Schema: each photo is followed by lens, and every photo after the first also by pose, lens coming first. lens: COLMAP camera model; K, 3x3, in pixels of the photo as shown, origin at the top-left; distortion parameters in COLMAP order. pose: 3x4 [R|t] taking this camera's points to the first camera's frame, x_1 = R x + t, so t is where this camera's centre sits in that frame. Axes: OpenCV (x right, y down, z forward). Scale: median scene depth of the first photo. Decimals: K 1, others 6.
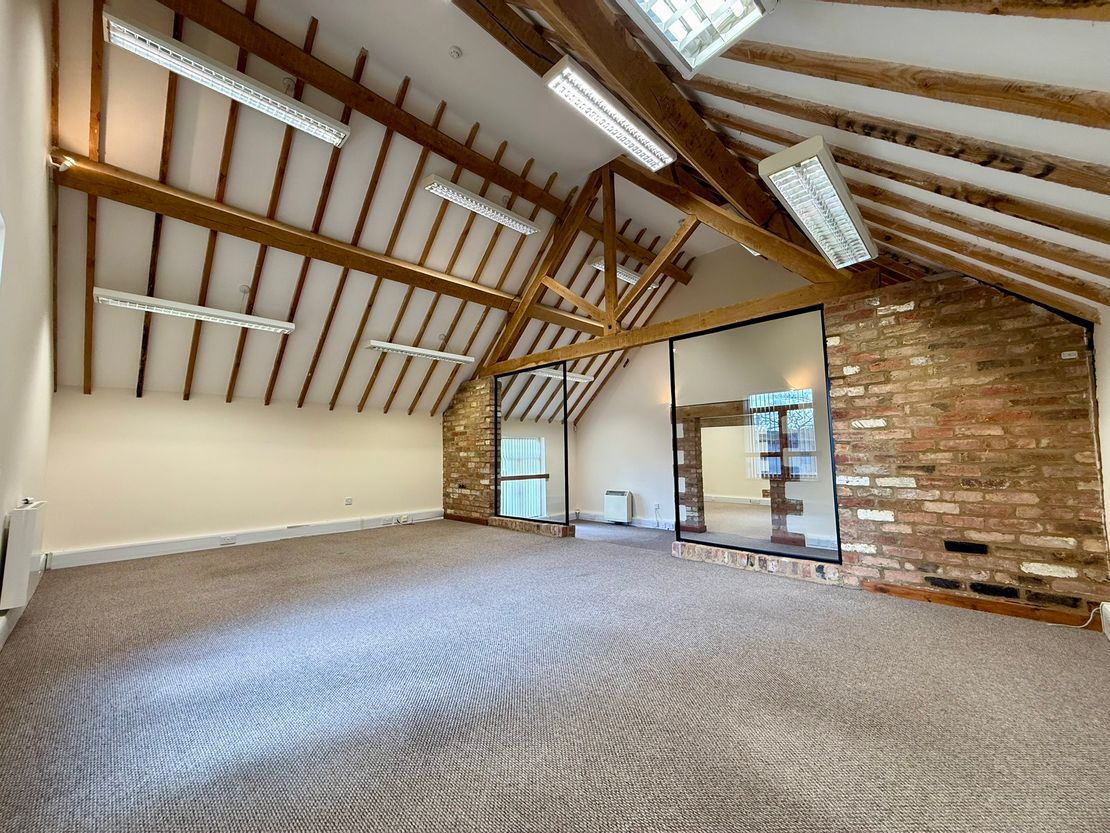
lens RADIAL K [[440.0, 0, 555.6], [0, 440.0, 418.0], [0, 0, 1]] dist [-0.000355, 0.000503]
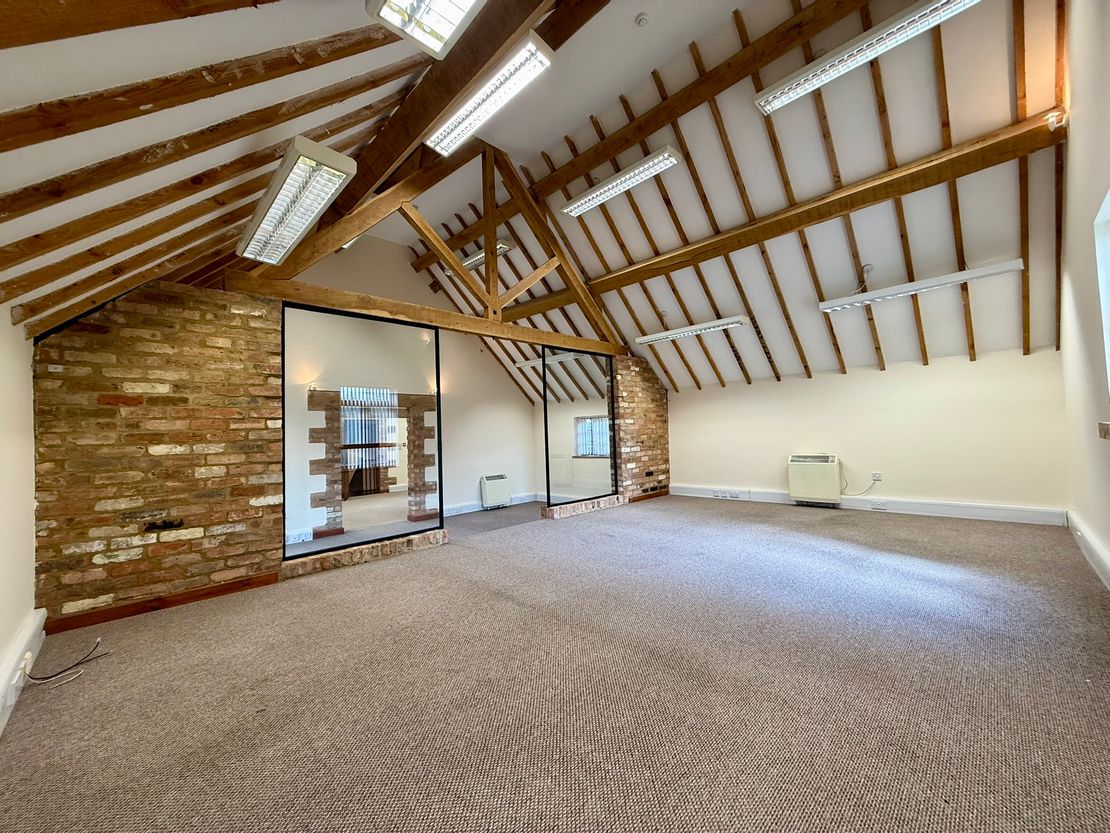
lens RADIAL K [[440.0, 0, 548.1], [0, 440.0, 416.7], [0, 0, 1]] dist [-0.000355, 0.000503]
pose [[0.023945, 0.055784, 0.998156, -0.705206], [-0.046532, 0.997422, -0.054627, 0.063447], [-0.998630, -0.045138, 0.026479, 0.696432]]
